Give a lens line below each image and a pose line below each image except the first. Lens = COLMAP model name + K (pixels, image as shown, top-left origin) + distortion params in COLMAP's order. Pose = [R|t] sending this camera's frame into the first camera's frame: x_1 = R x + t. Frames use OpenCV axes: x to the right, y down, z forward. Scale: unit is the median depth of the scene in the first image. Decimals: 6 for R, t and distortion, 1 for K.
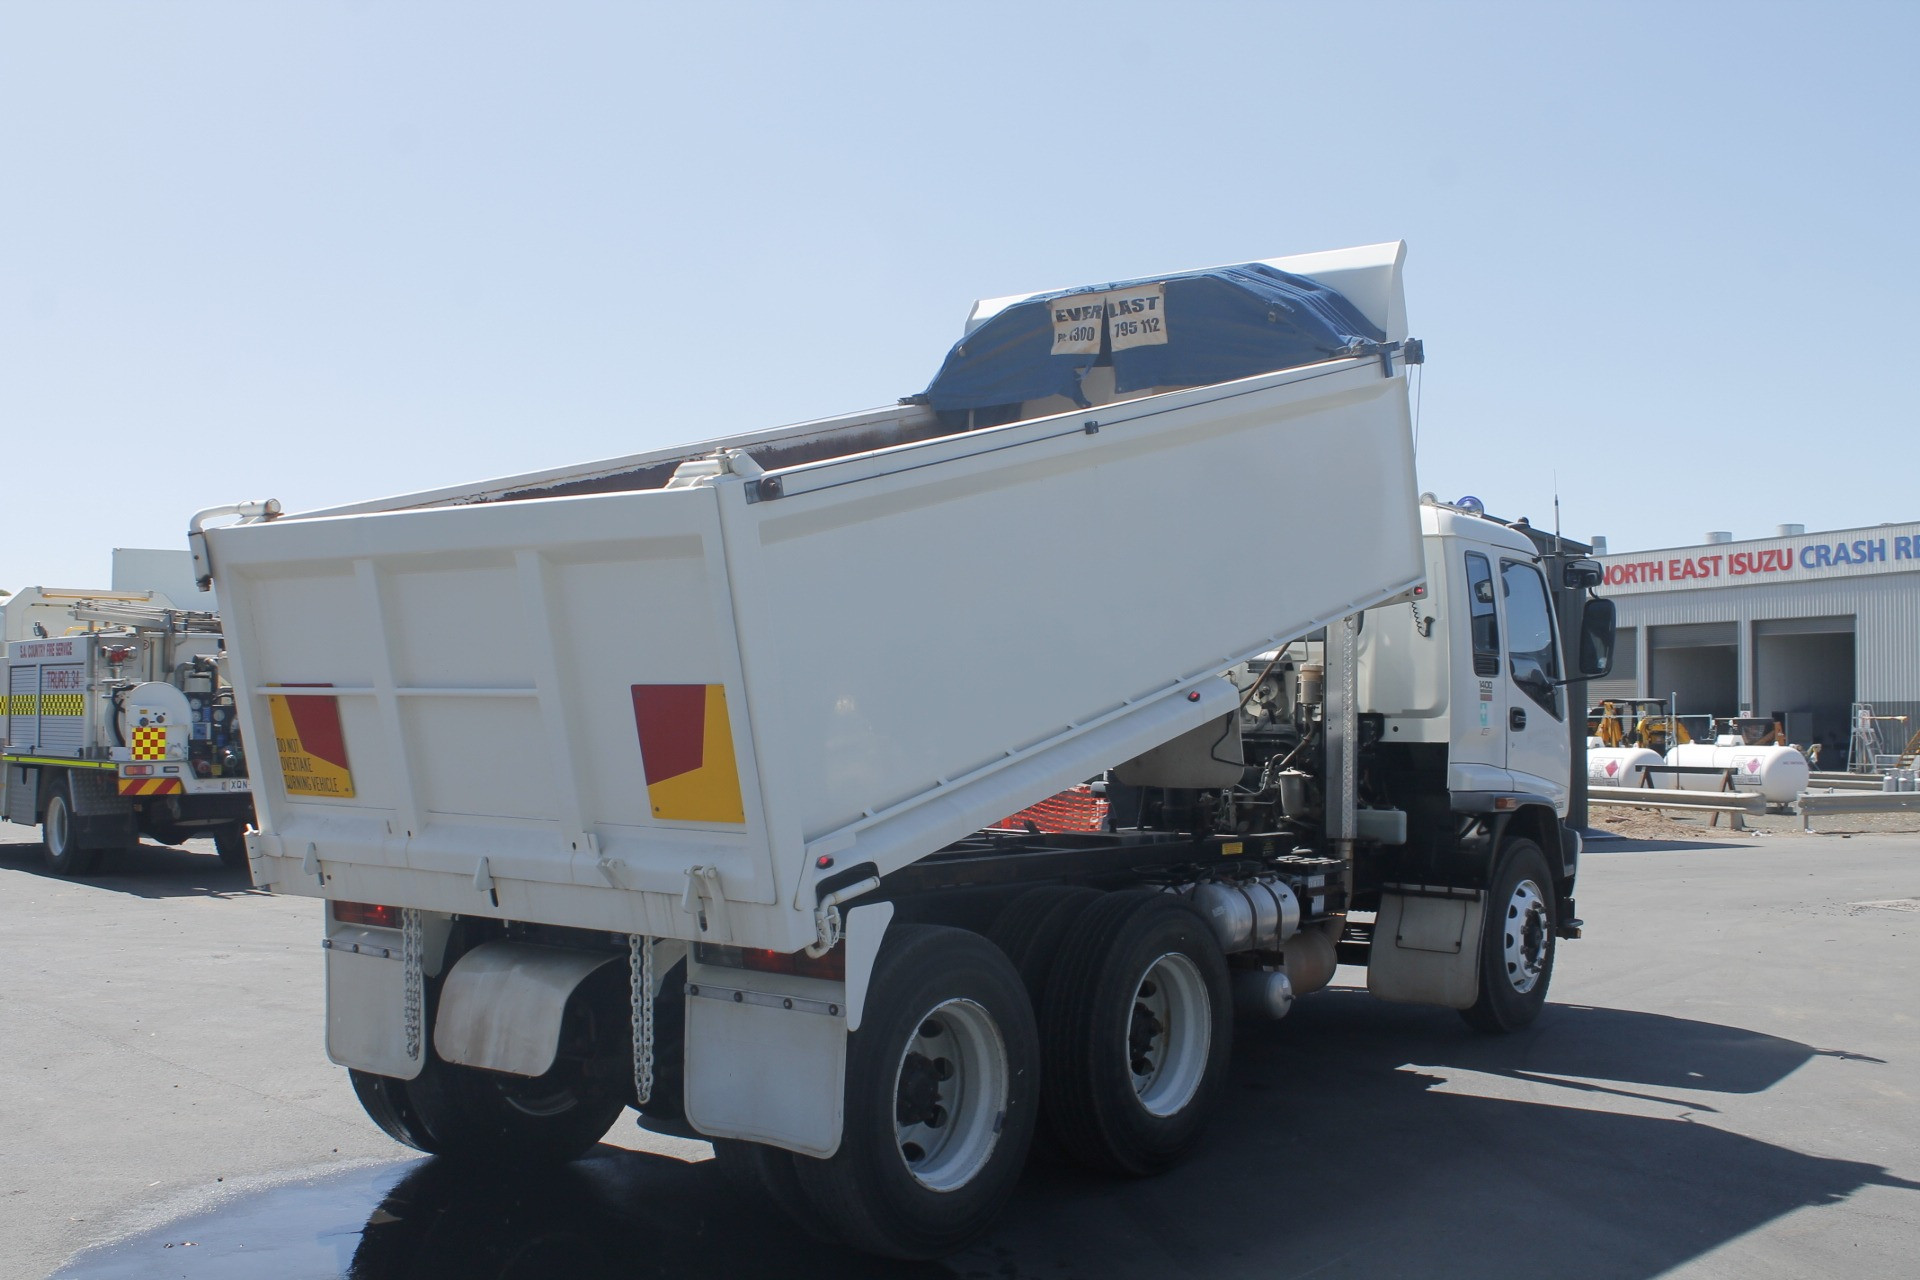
lens RADIAL K [[1979.3, 0, 967.3], [0, 1979.3, 653.4], [0, 0, 1]] dist [-0.142895, 0.181822]
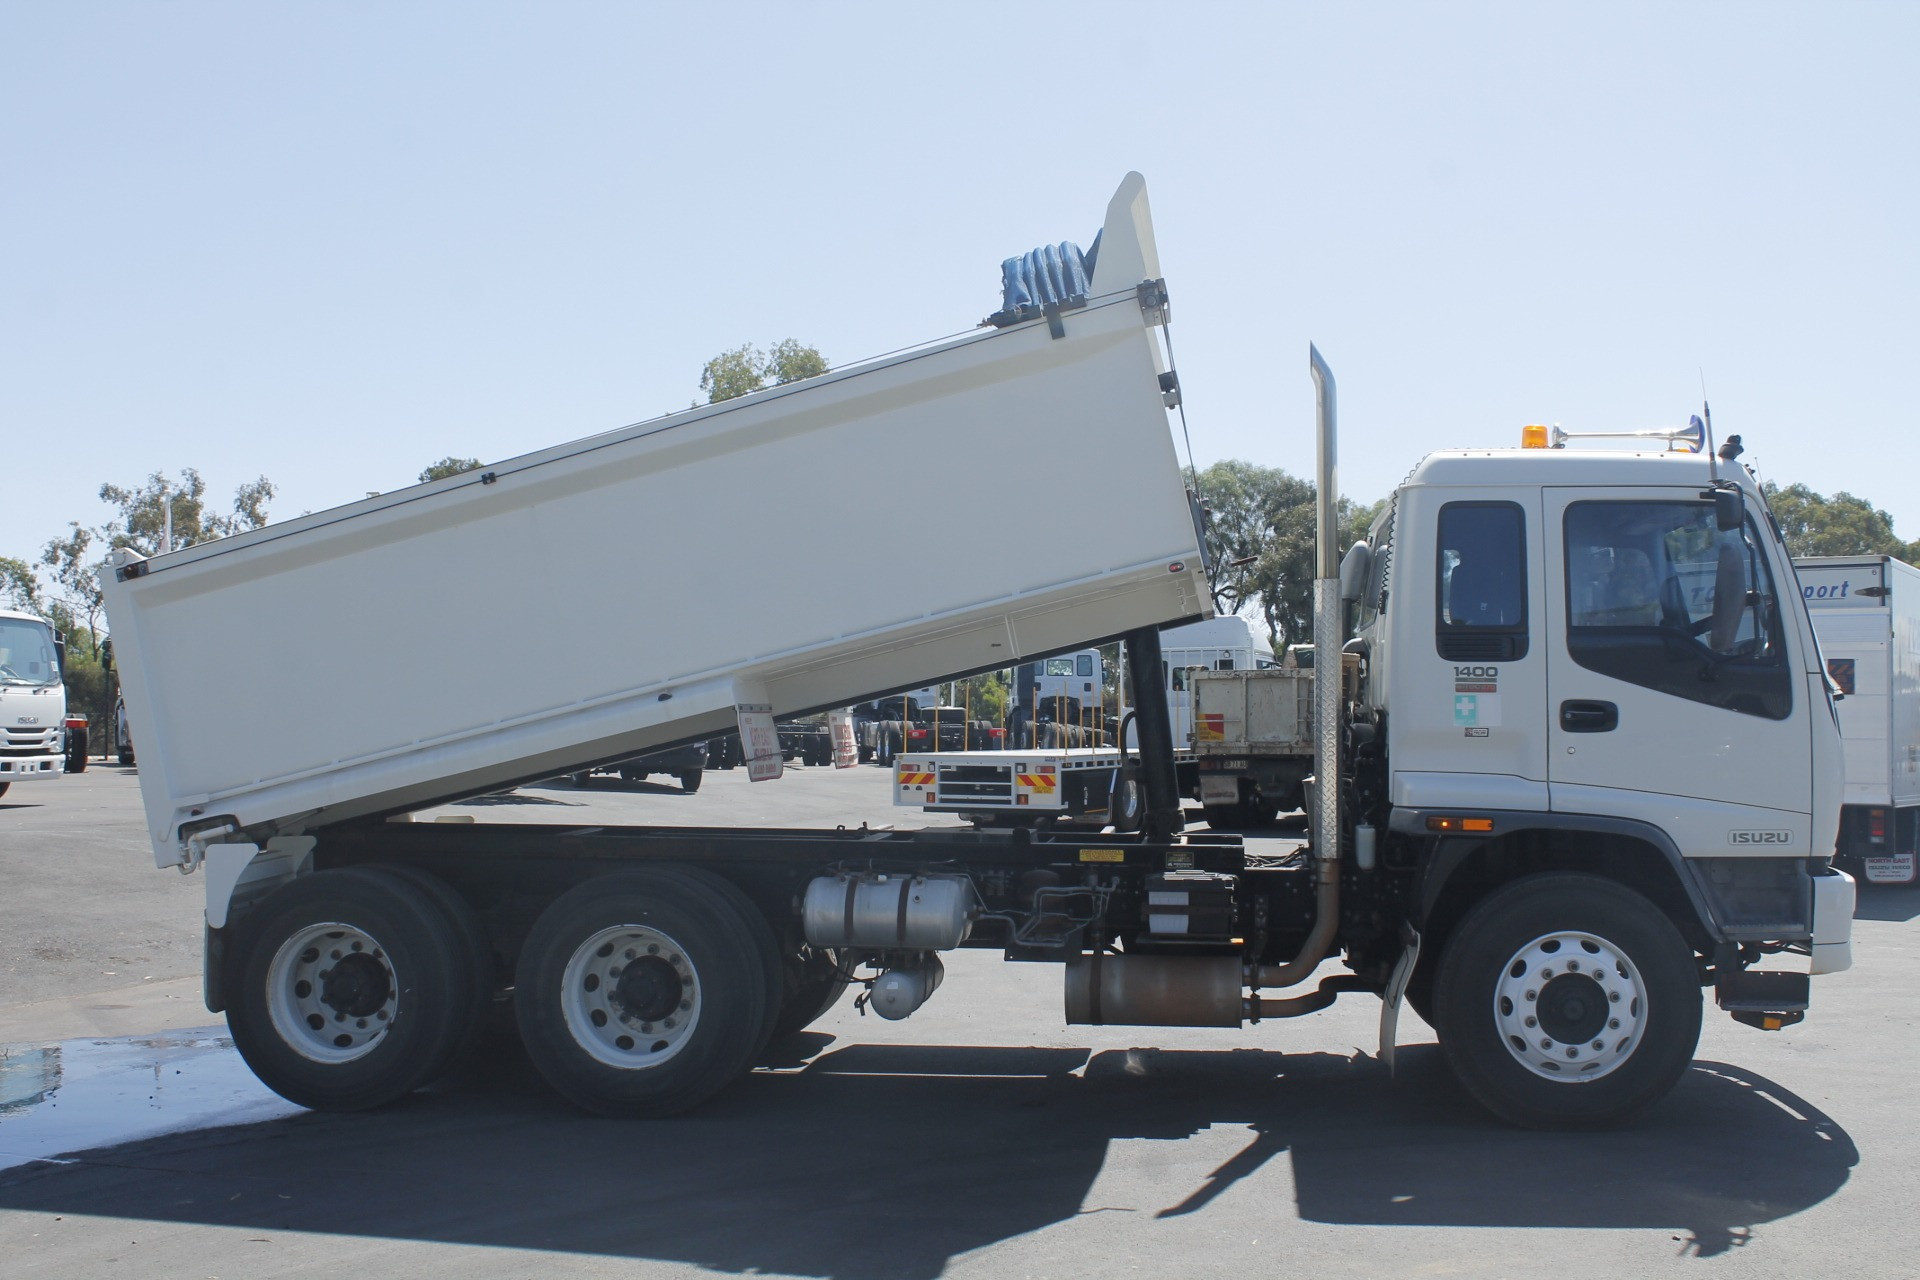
lens RADIAL K [[1979.3, 0, 967.3], [0, 1979.3, 653.4], [0, 0, 1]] dist [-0.142895, 0.181822]
pose [[0.483998, -0.032811, -0.874454, 0.942386], [0.029354, 0.999343, -0.021250, 0.021458], [0.874576, -0.015384, 0.484644, 0.499301]]
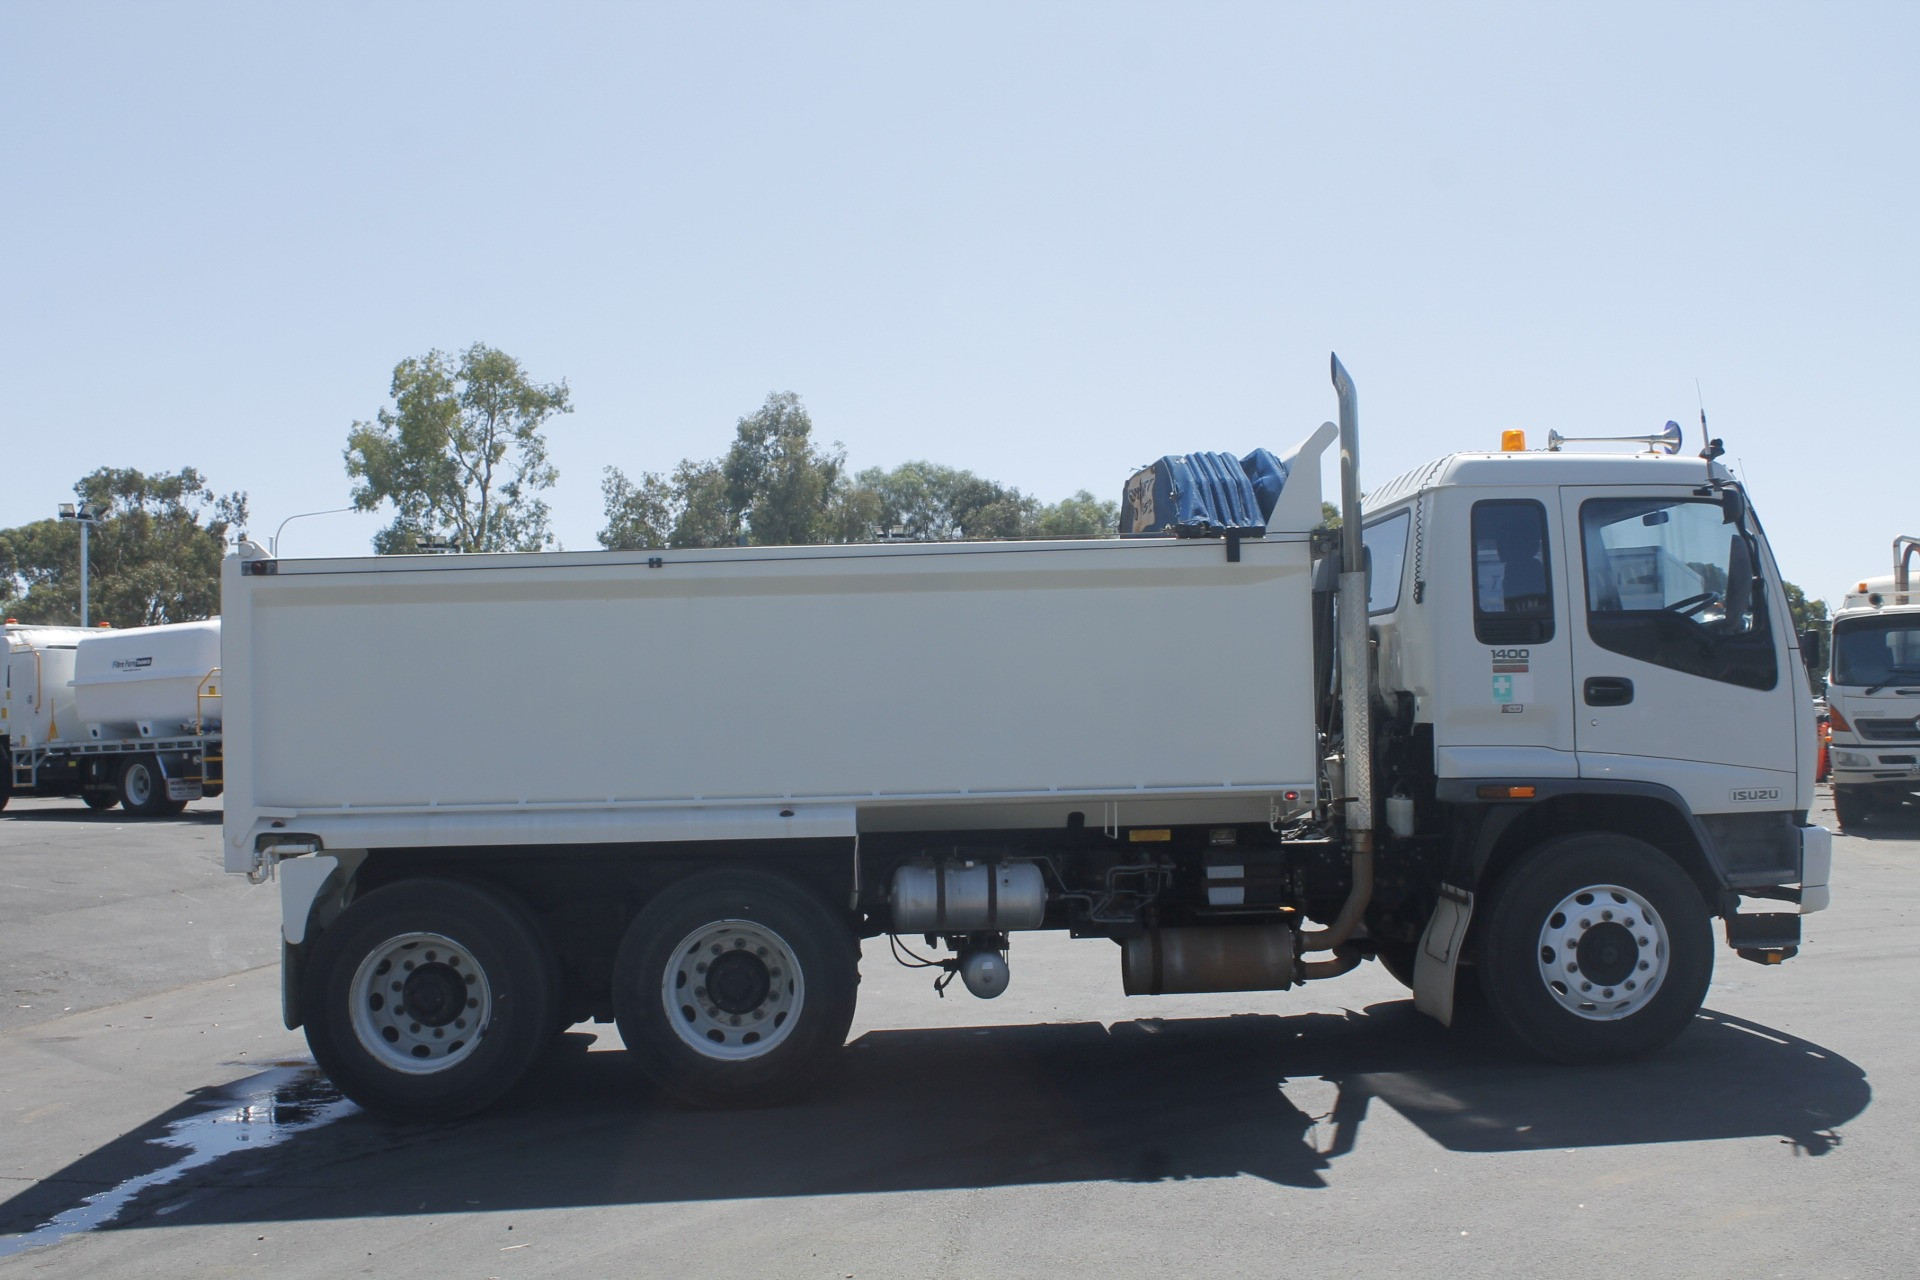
lens RADIAL K [[1979.3, 0, 967.3], [0, 1979.3, 653.4], [0, 0, 1]] dist [-0.142895, 0.181822]
pose [[0.629020, -0.046245, -0.776013, 0.868571], [0.054867, 0.998381, -0.015022, 0.017355], [0.775451, -0.033129, 0.630538, 0.307972]]
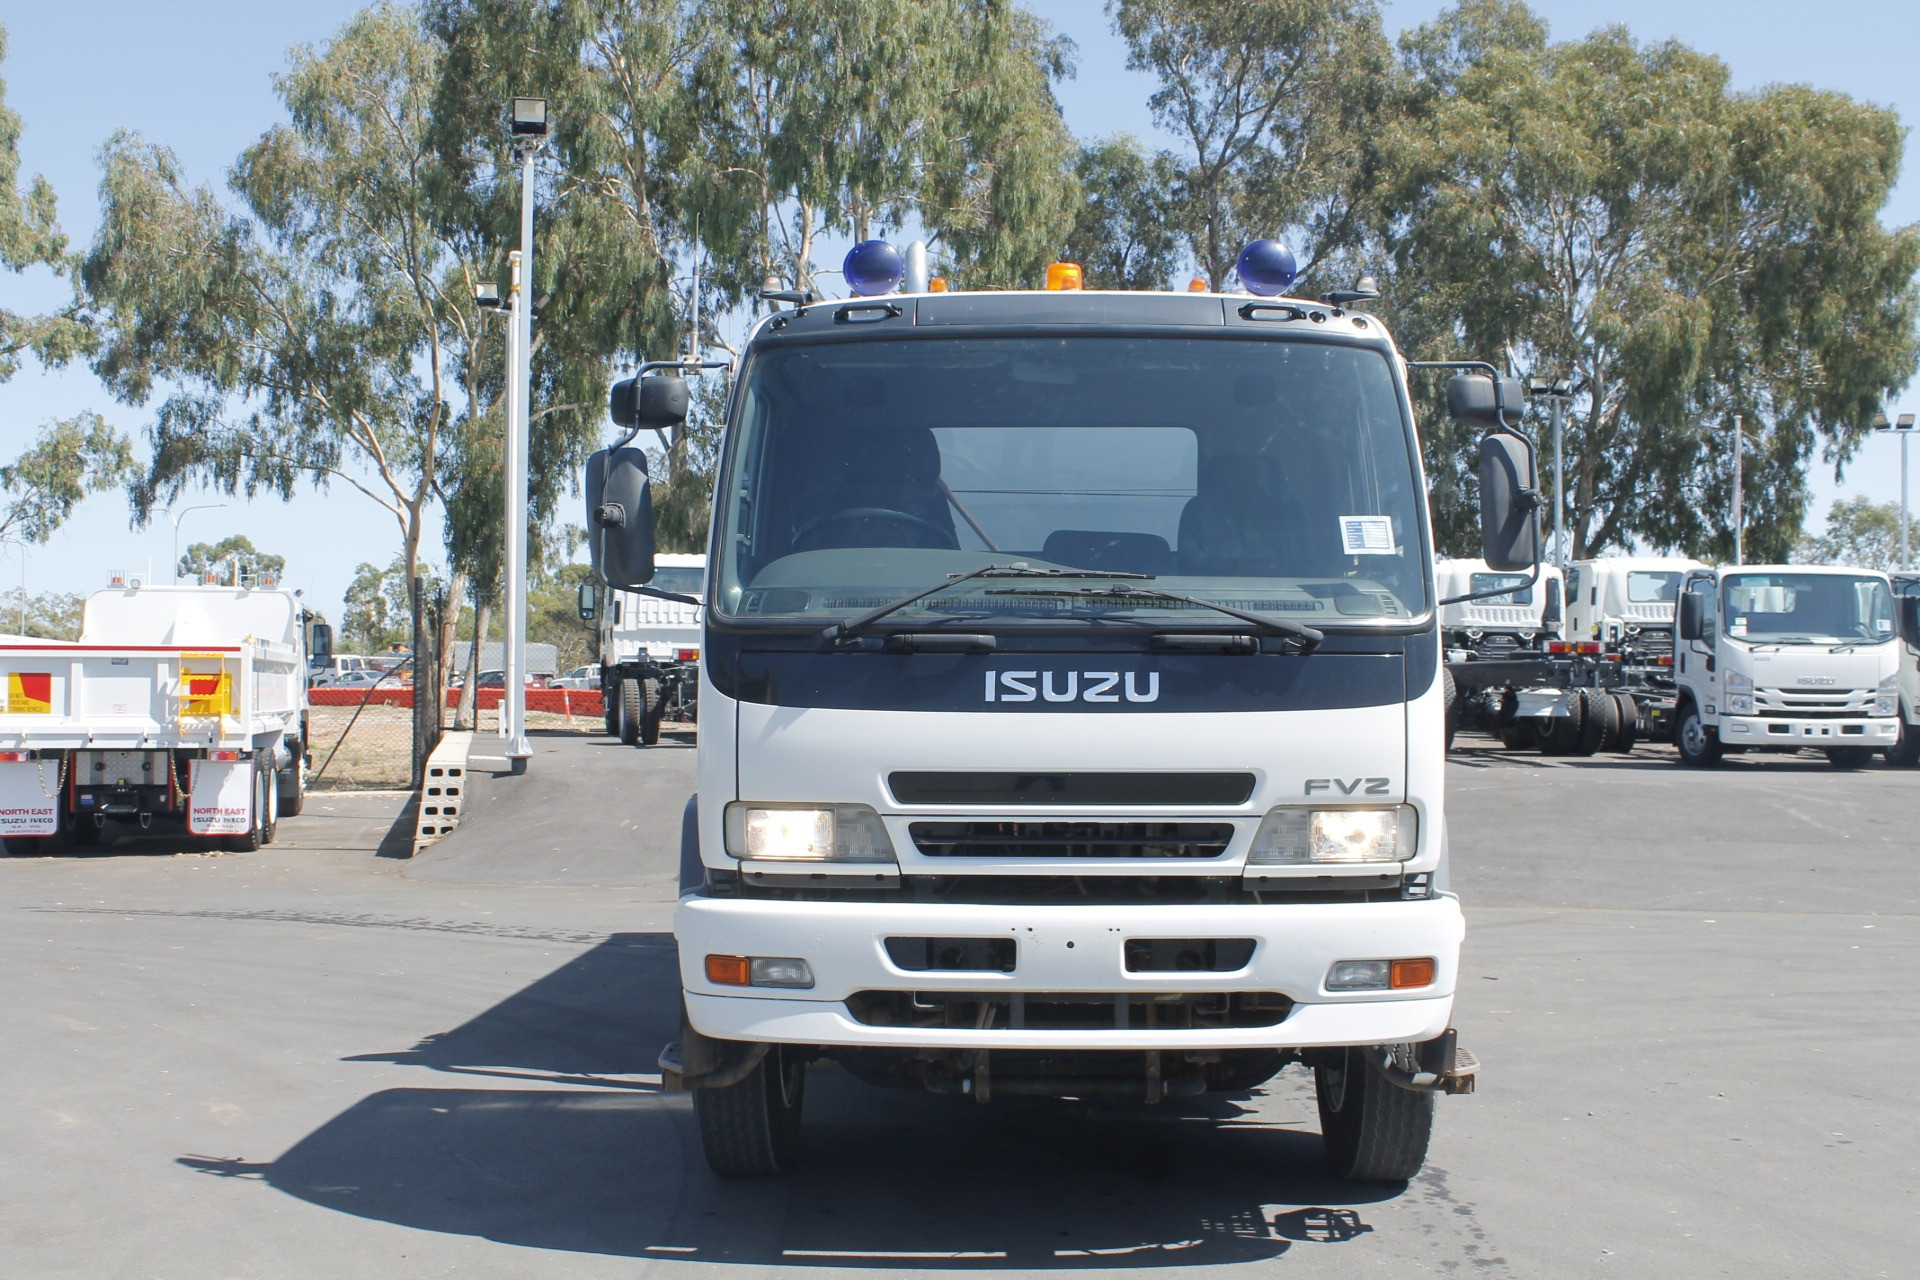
lens RADIAL K [[1979.3, 0, 967.3], [0, 1979.3, 653.4], [0, 0, 1]] dist [-0.142895, 0.181822]
pose [[-0.822427, -0.014072, -0.568696, 0.657935], [0.011722, 0.999063, -0.041672, 0.063960], [0.568749, -0.040939, -0.821491, 1.780912]]
